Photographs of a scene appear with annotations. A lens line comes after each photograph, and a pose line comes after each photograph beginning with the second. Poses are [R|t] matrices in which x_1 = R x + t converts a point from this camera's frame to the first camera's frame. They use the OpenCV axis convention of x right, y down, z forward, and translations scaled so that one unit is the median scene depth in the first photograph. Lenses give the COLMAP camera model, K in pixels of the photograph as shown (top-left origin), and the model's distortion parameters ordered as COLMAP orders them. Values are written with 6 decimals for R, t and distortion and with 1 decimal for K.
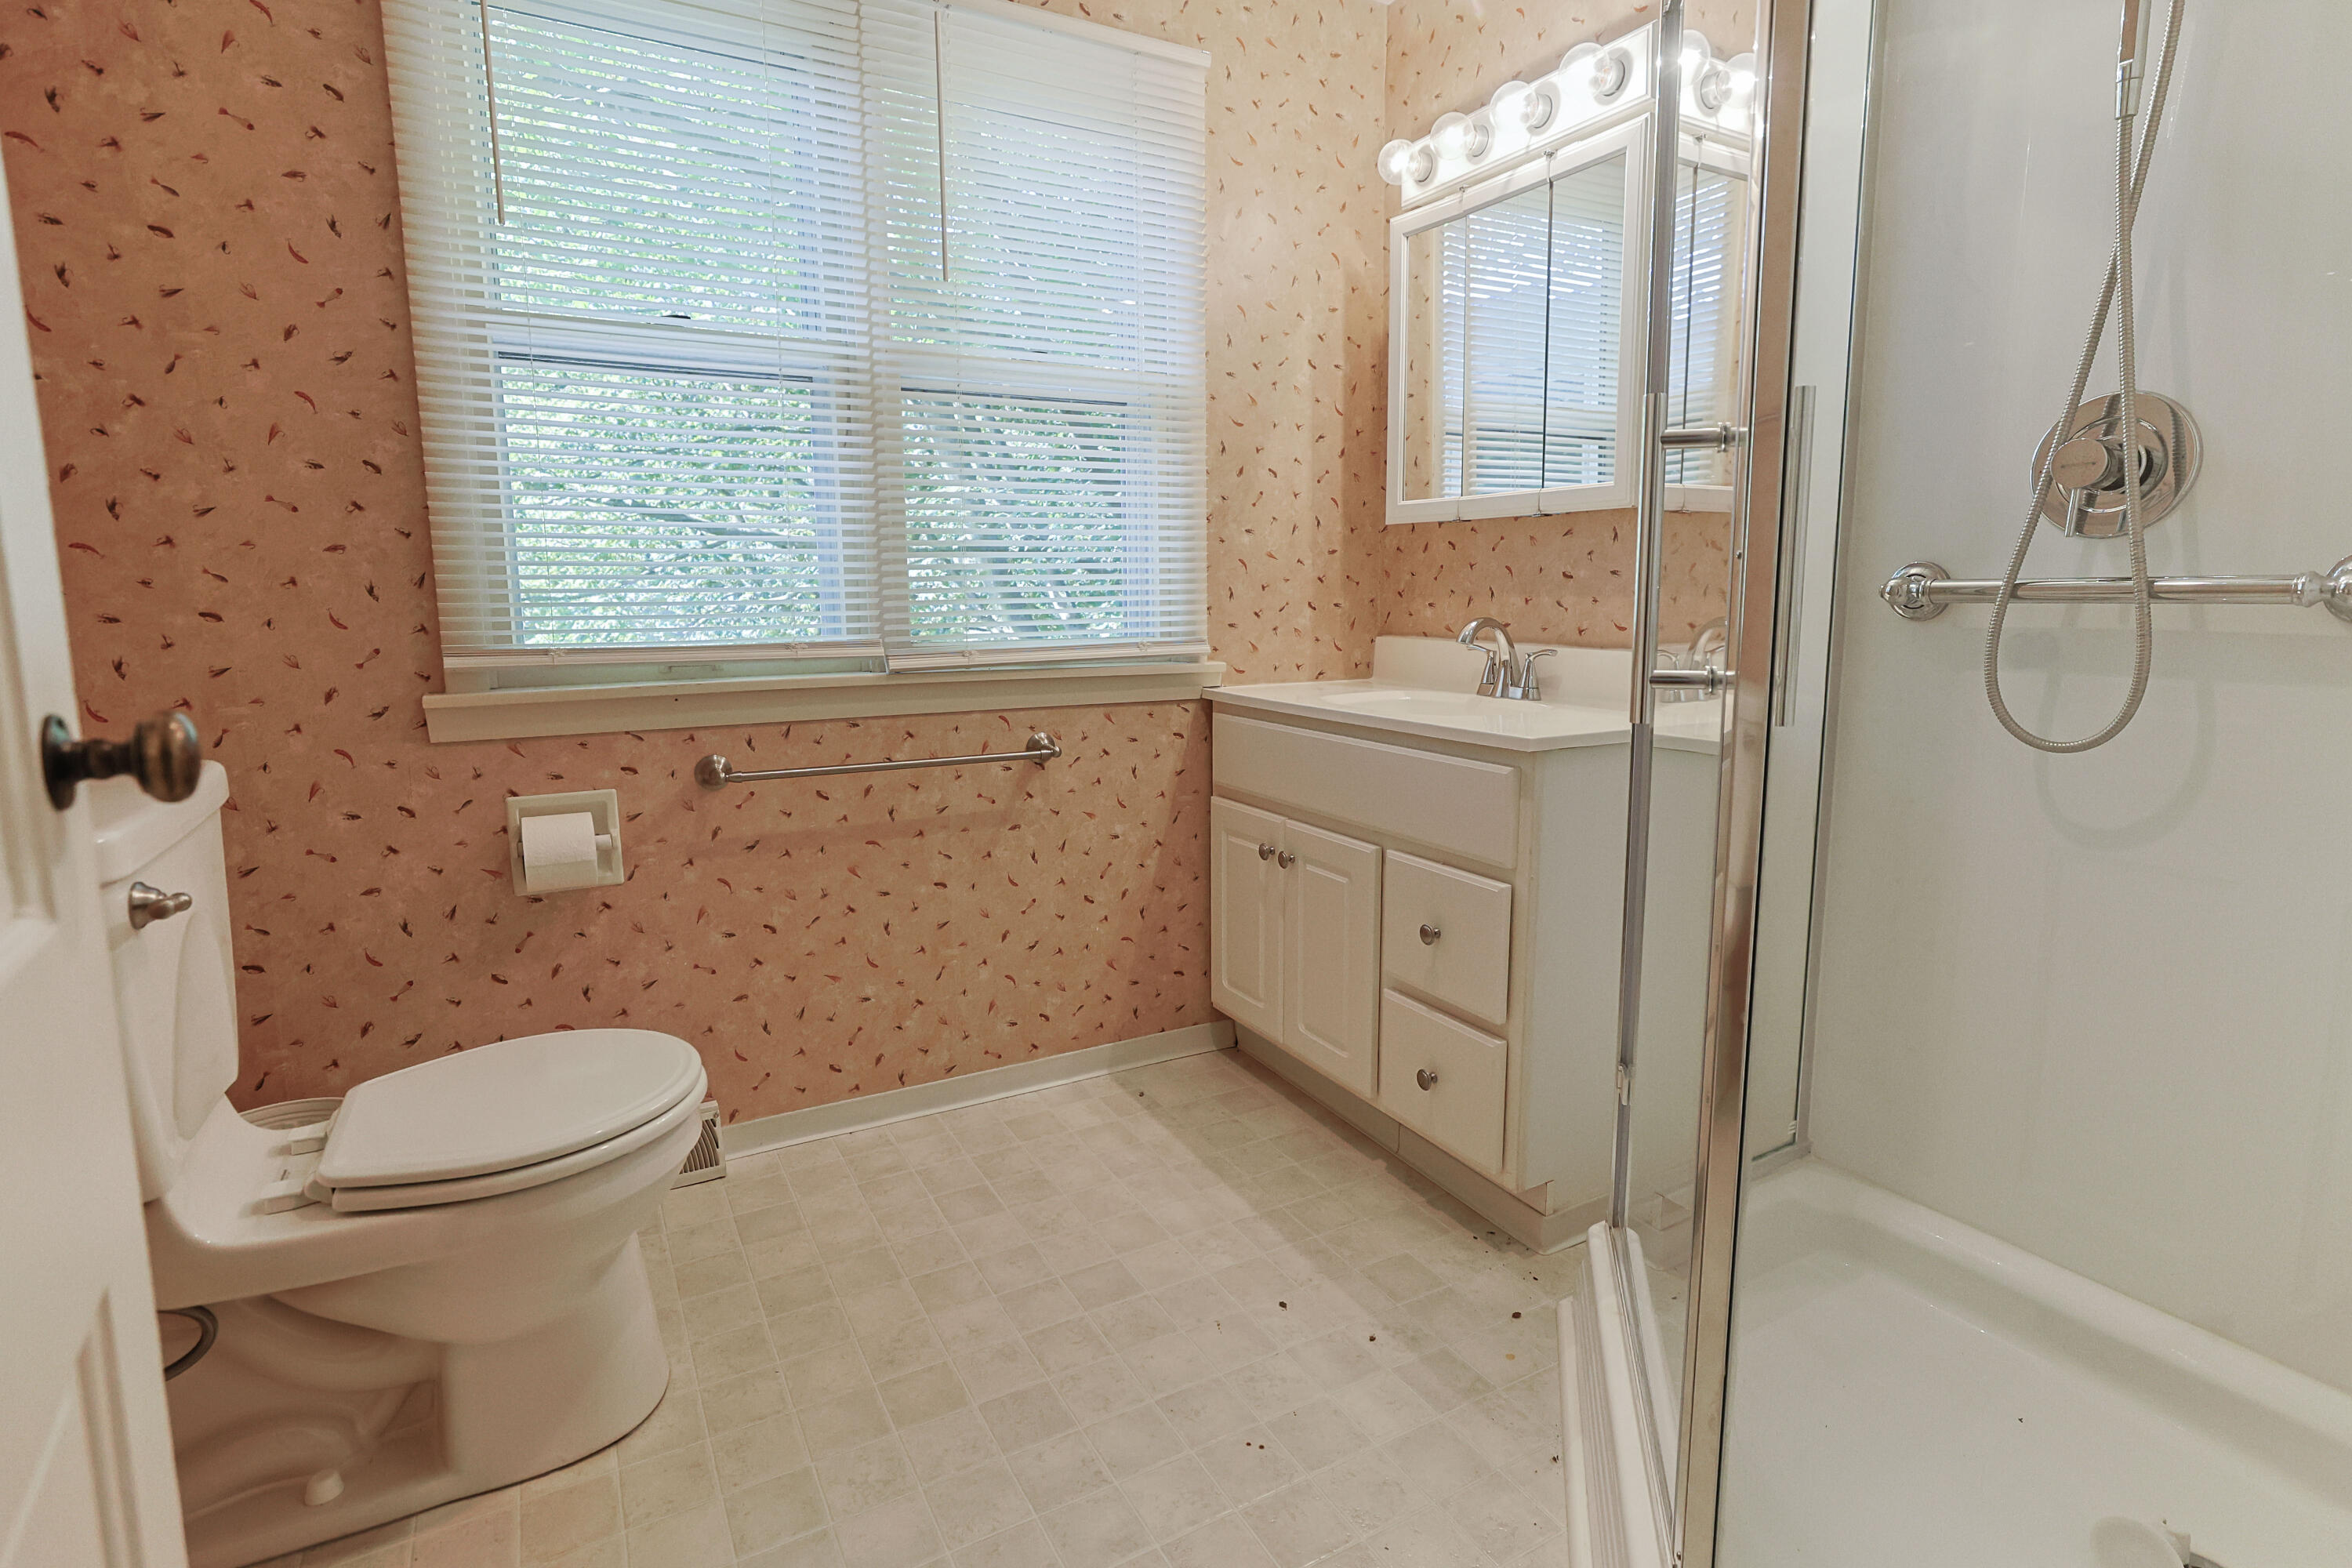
lens RADIAL K [[1136.9, 0, 1180.5], [0, 1136.9, 706.6], [0, 0, 1]] dist [-0.021117, 0.012683]
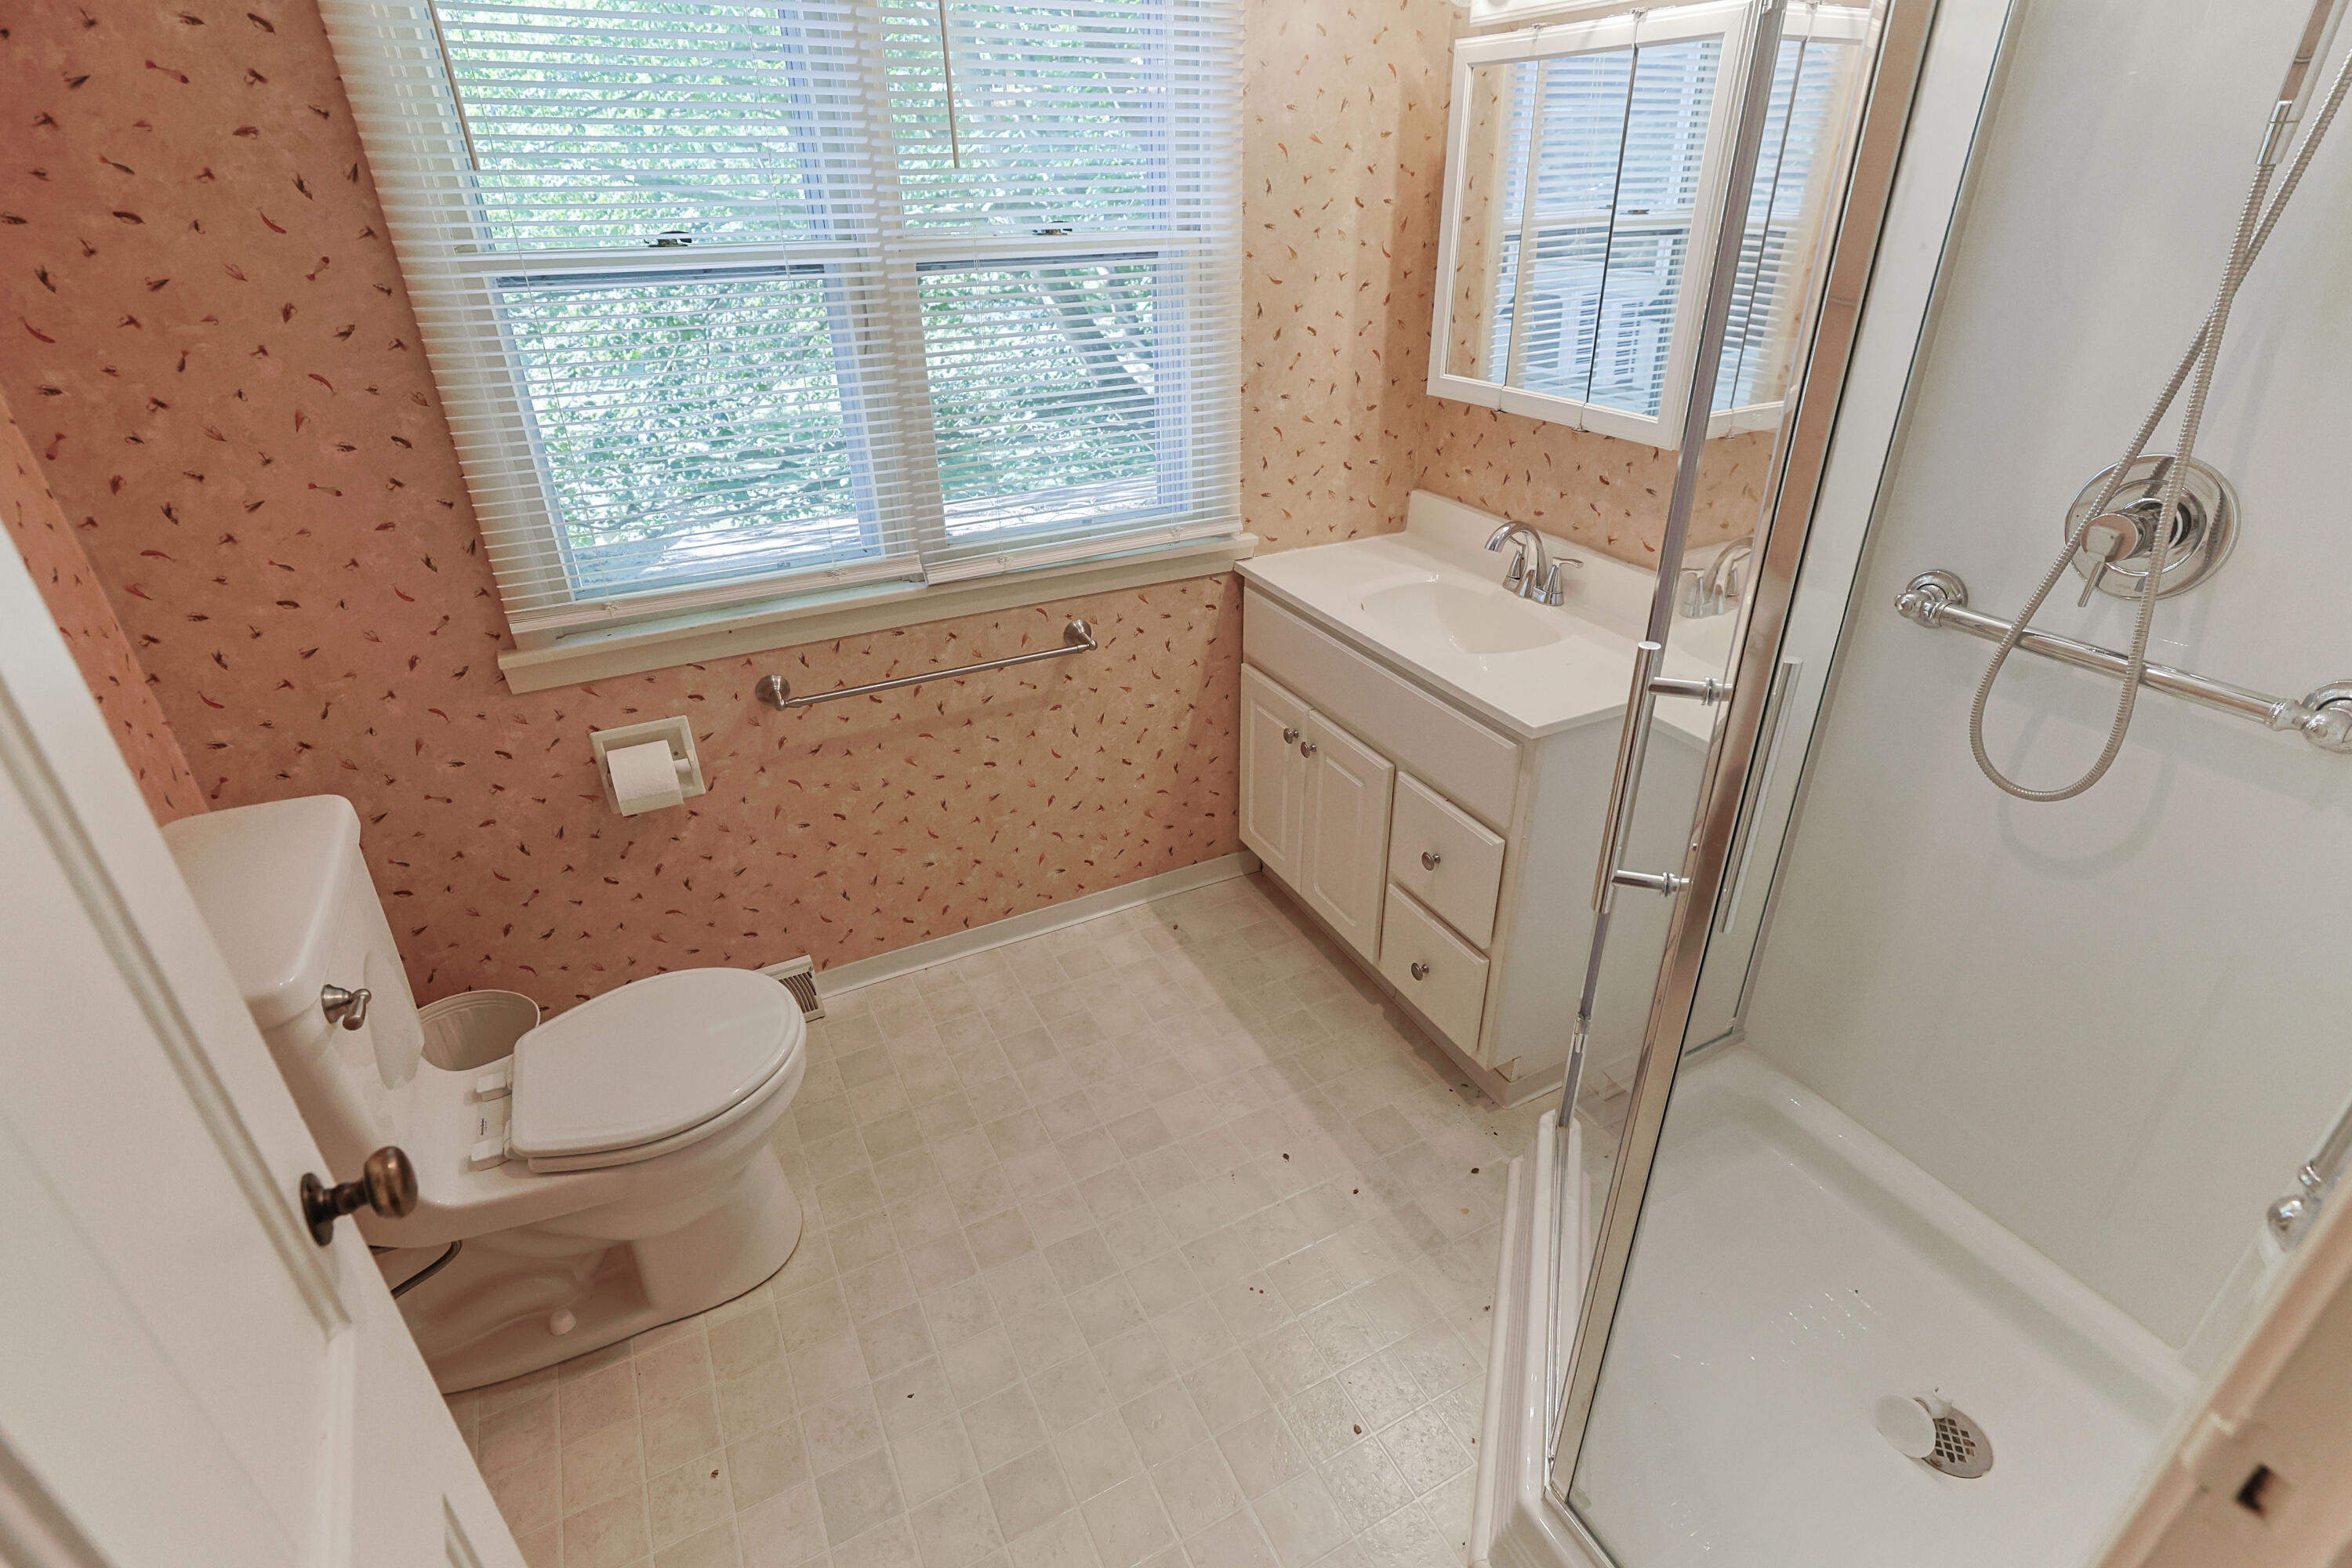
lens RADIAL K [[1136.9, 0, 1198.5], [0, 1136.9, 697.9], [0, 0, 1]] dist [-0.021117, 0.012683]
pose [[0.999603, 0.010788, -0.026011, 0.020566], [-0.001481, 0.942573, 0.333997, -0.334388], [0.028120, -0.333826, 0.942215, -0.001072]]
